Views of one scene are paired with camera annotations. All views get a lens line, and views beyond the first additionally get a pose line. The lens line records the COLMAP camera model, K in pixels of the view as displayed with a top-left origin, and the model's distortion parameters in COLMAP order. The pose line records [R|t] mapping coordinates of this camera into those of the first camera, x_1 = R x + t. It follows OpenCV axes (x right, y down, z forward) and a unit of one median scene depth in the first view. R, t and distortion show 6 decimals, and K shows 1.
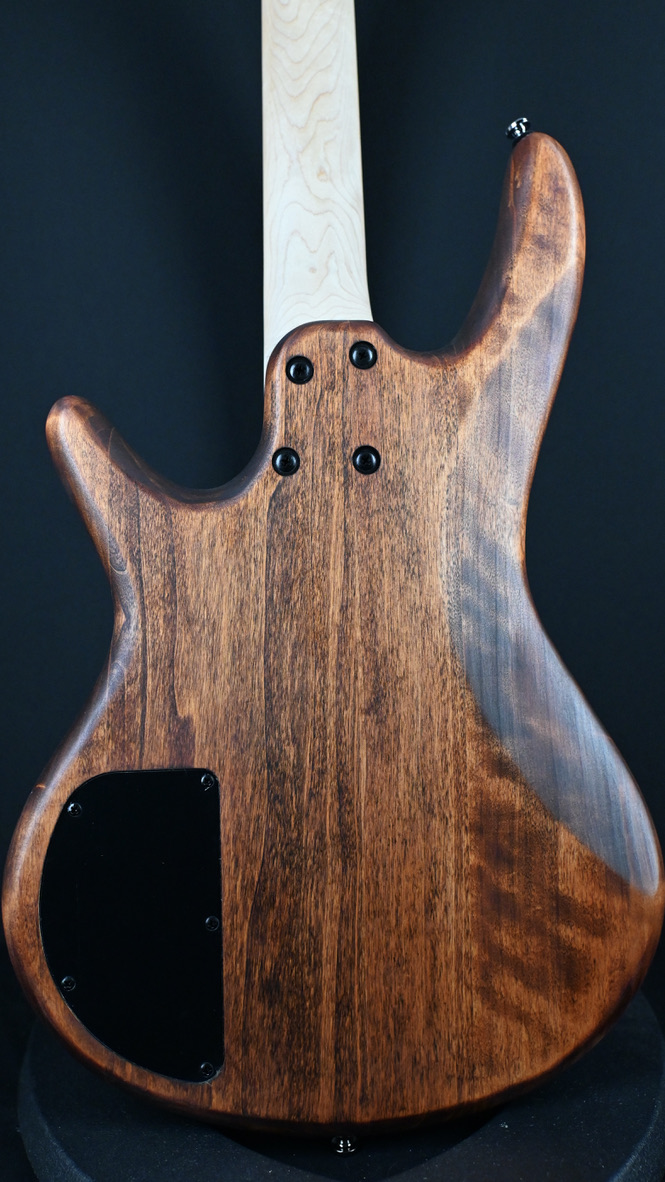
lens RADIAL K [[827.9, 0, 332.5], [0, 827.9, 591.0], [0, 0, 1]] dist [0.008075, 0.002274]
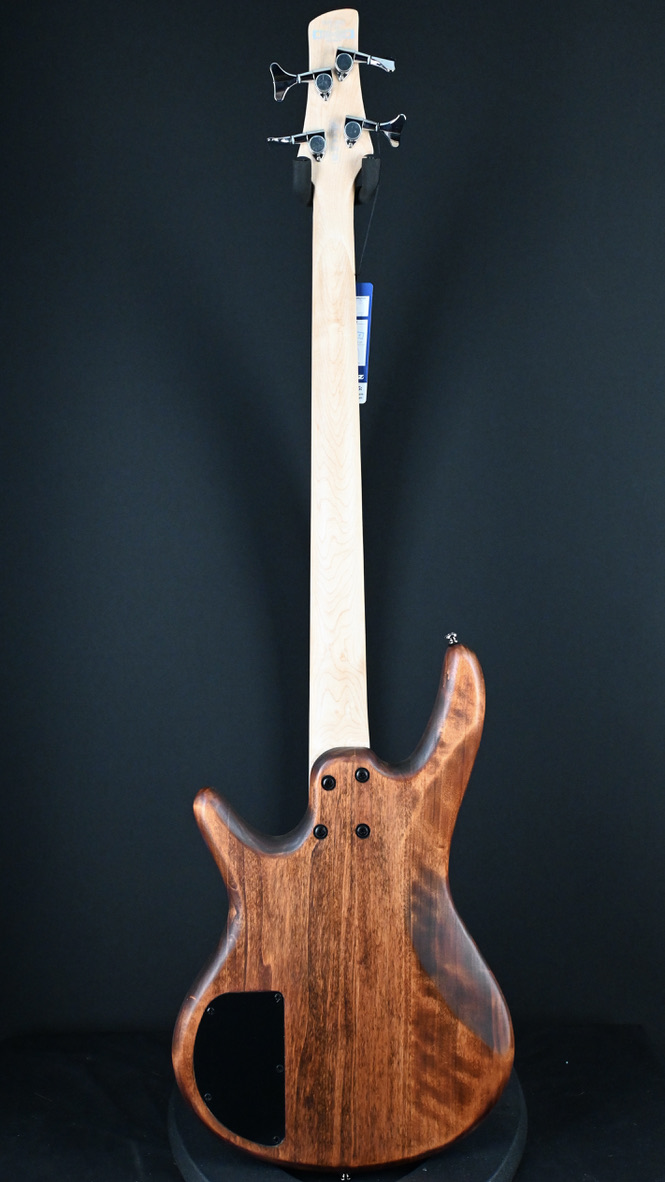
lens RADIAL K [[827.9, 0, 332.5], [0, 827.9, 591.0], [0, 0, 1]] dist [0.008075, 0.002274]
pose [[0.999817, 0.018274, -0.005588, -0.028757], [-0.017867, 0.997672, 0.065808, -0.850485], [0.006777, -0.065696, 0.997817, -0.882157]]
